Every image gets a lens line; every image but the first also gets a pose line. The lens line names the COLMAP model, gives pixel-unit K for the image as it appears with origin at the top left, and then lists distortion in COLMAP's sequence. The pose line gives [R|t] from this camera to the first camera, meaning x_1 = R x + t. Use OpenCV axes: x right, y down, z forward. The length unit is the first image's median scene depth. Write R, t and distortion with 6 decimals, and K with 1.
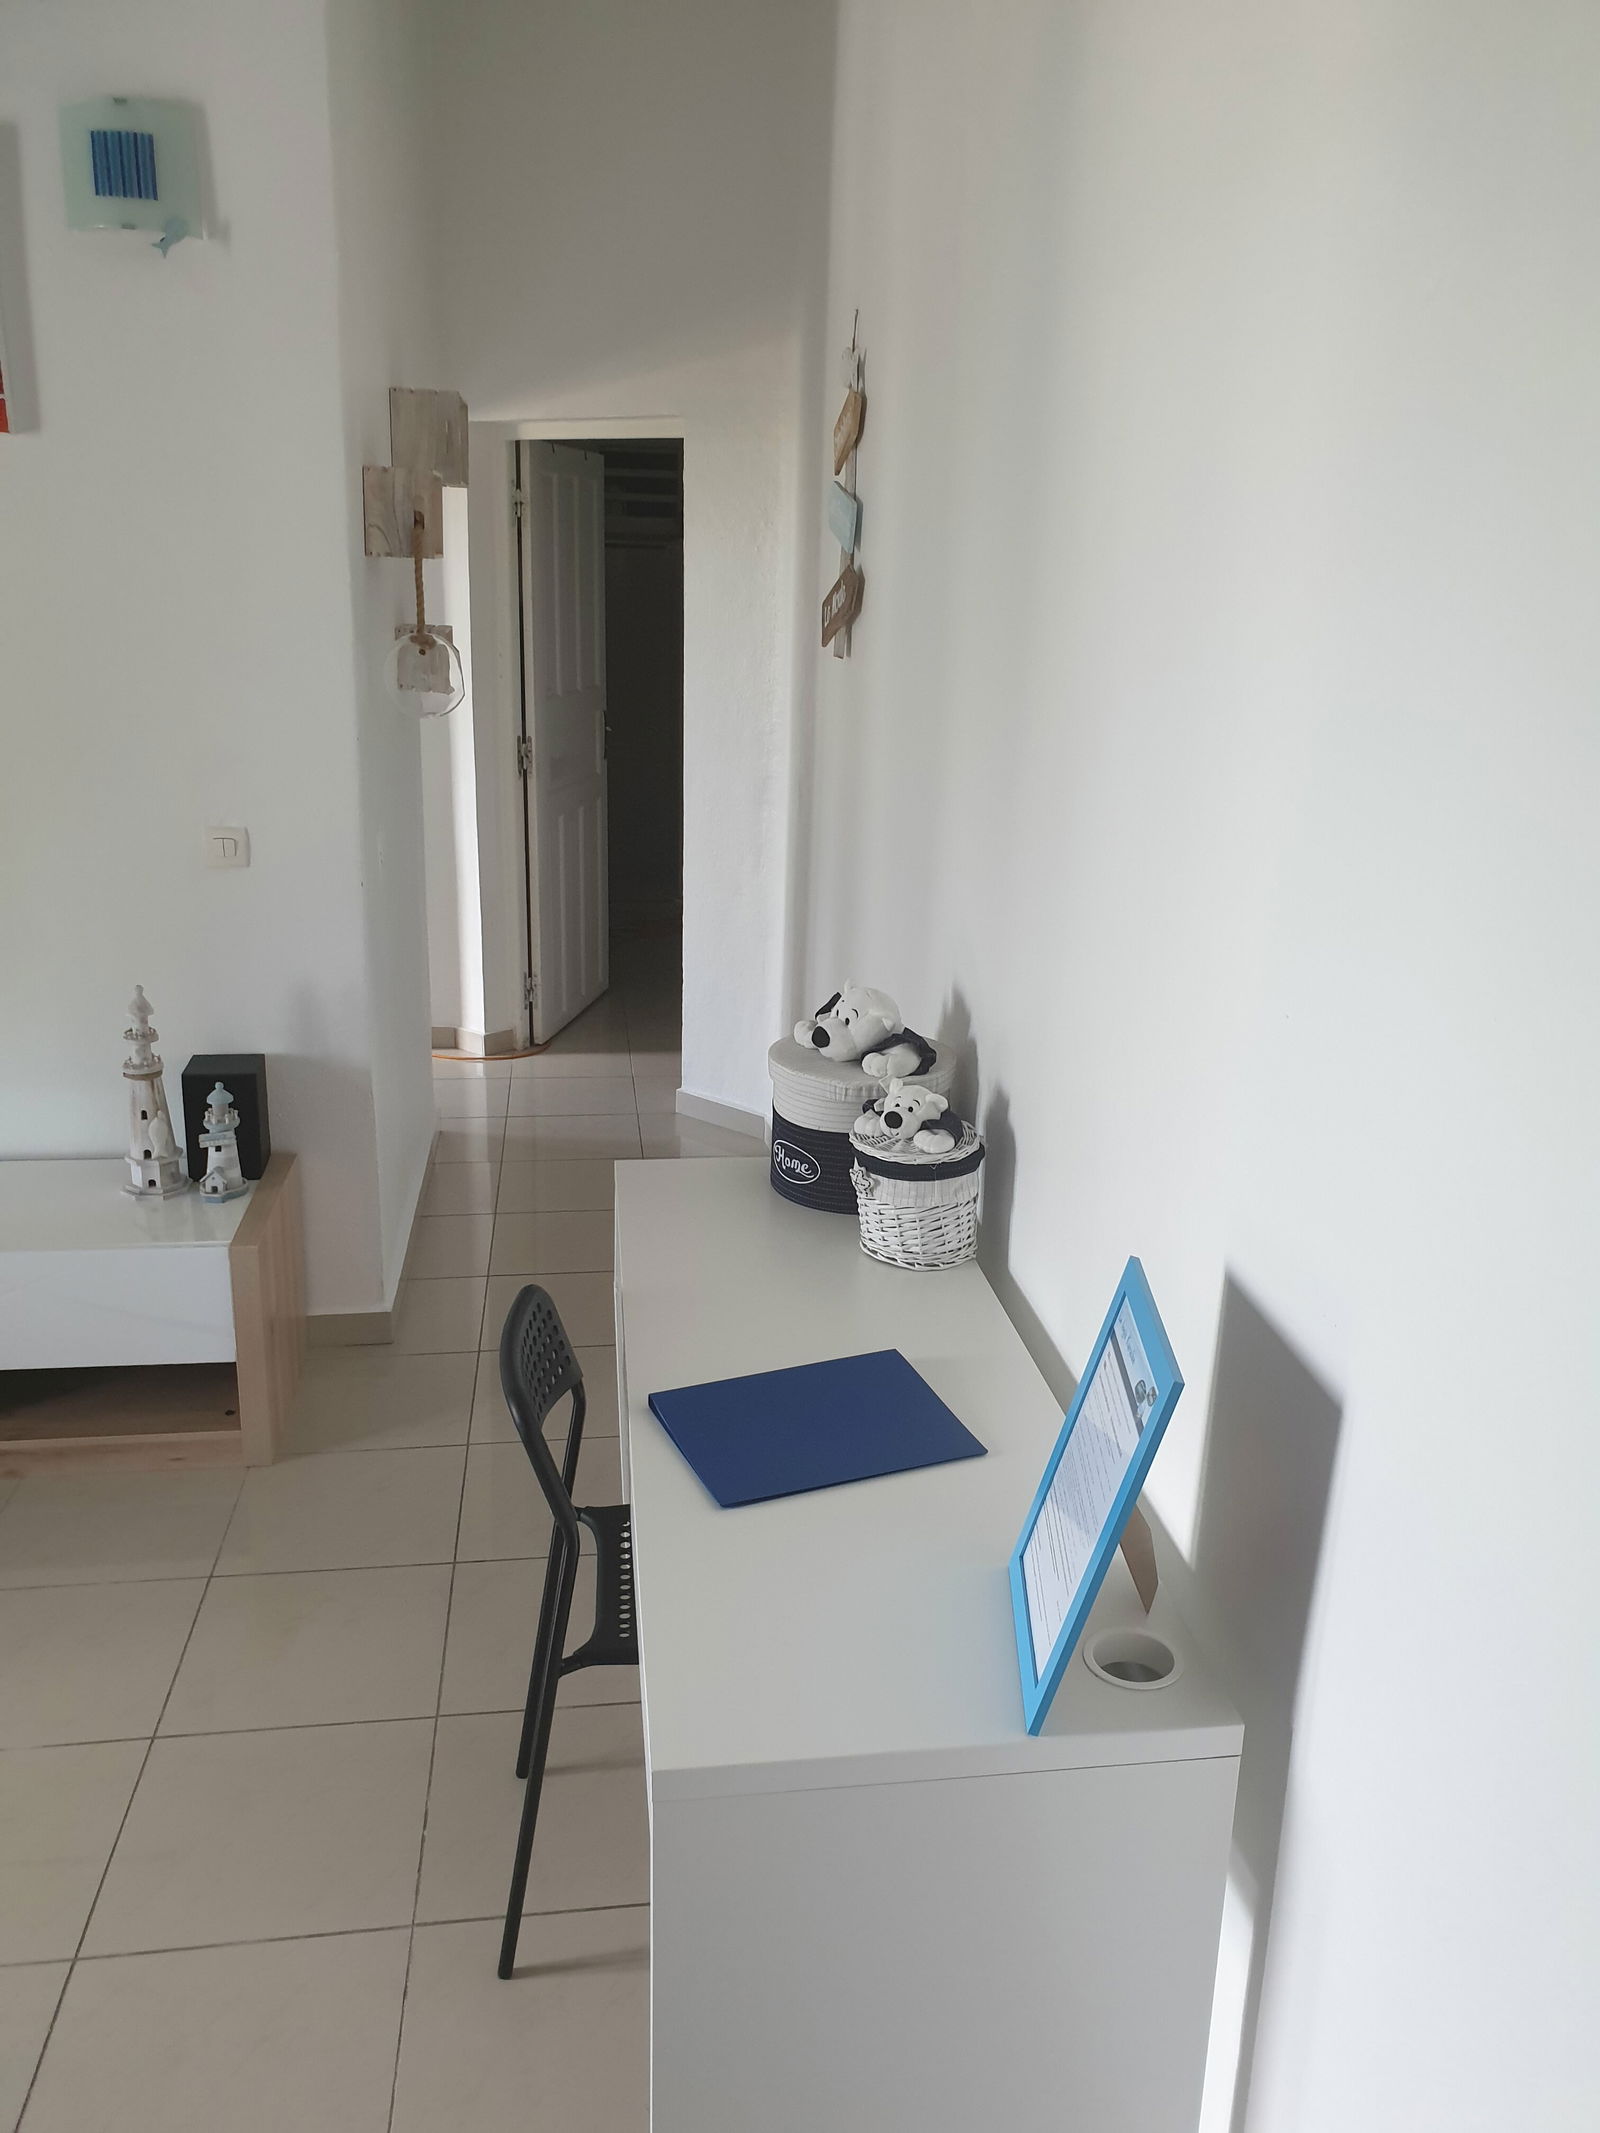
lens RADIAL K [[1657.8, 0, 800.0], [0, 1657.8, 1066.5], [0, 0, 1]] dist [0.005299, 0.008154]
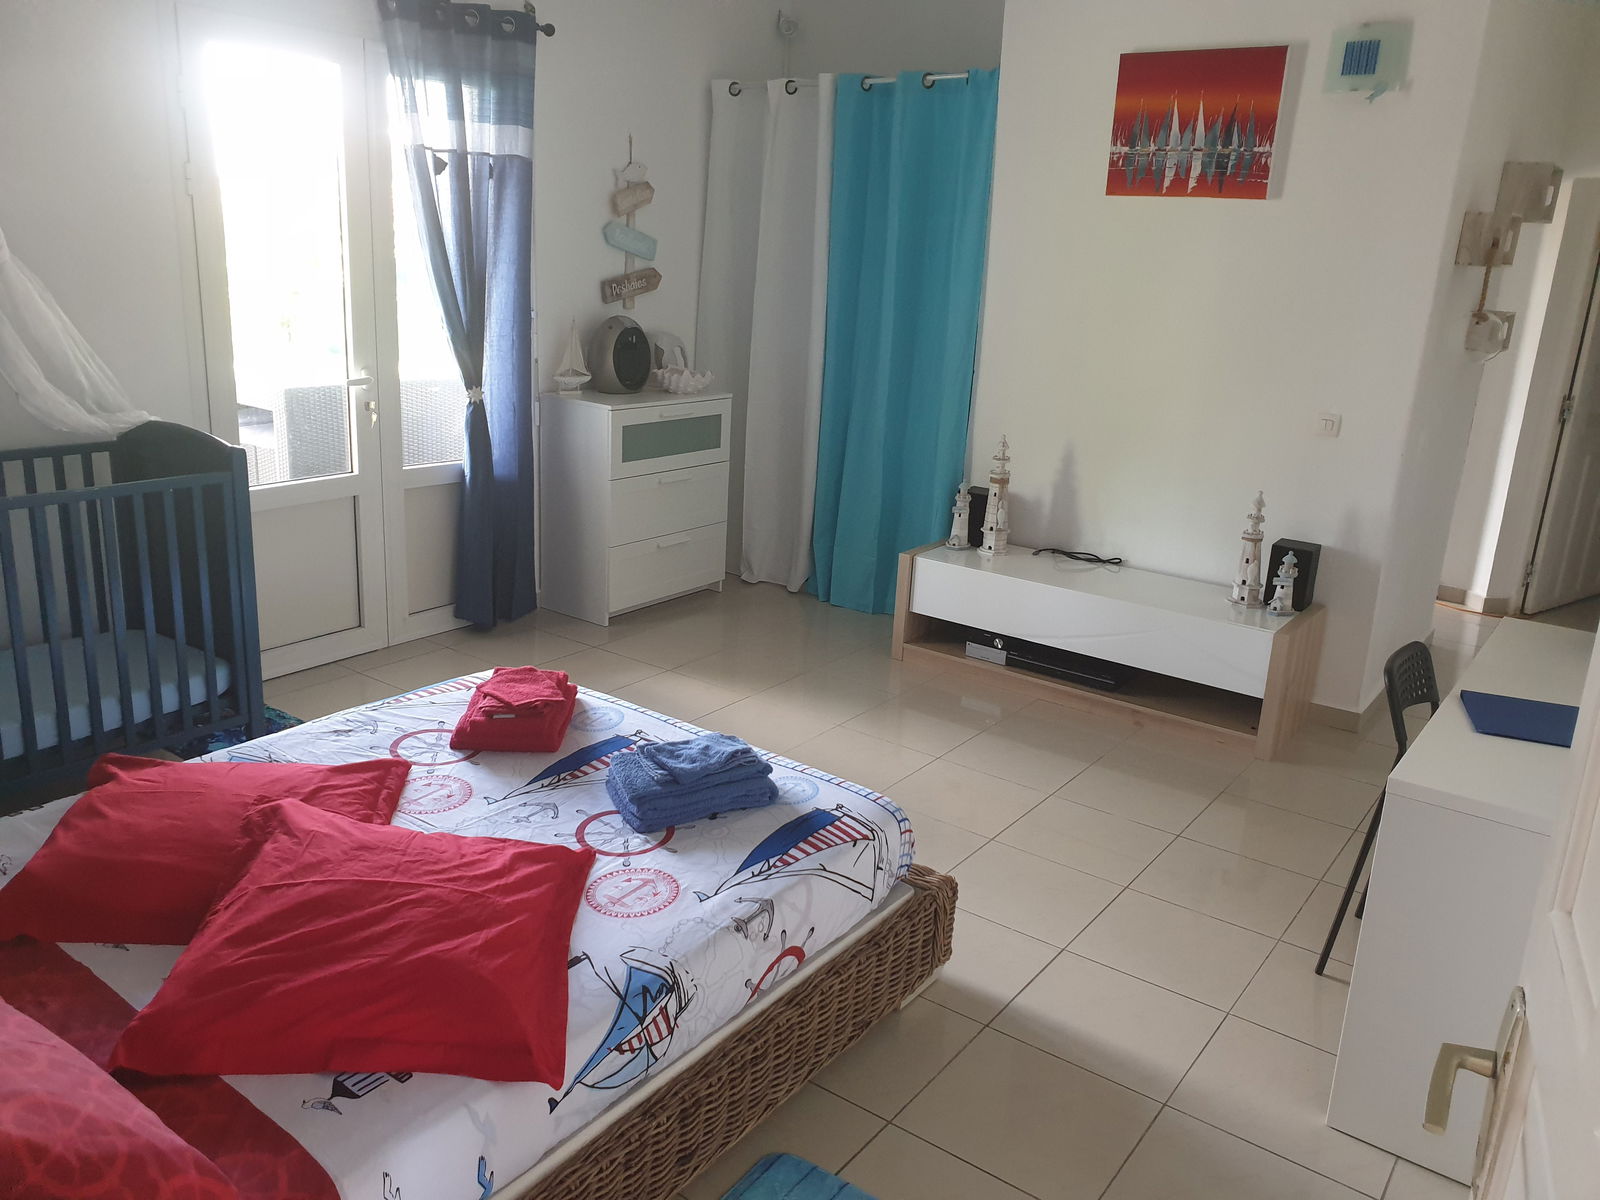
lens RADIAL K [[1243.6, 0, 809.4], [0, 1243.6, 595.1], [0, 0, 1]] dist [0.005299, 0.008154]
pose [[0.730404, 0.197757, -0.653761, 0.159552], [-0.223308, 0.973706, 0.045051, 0.111623], [0.645480, 0.113084, 0.755359, -0.351432]]
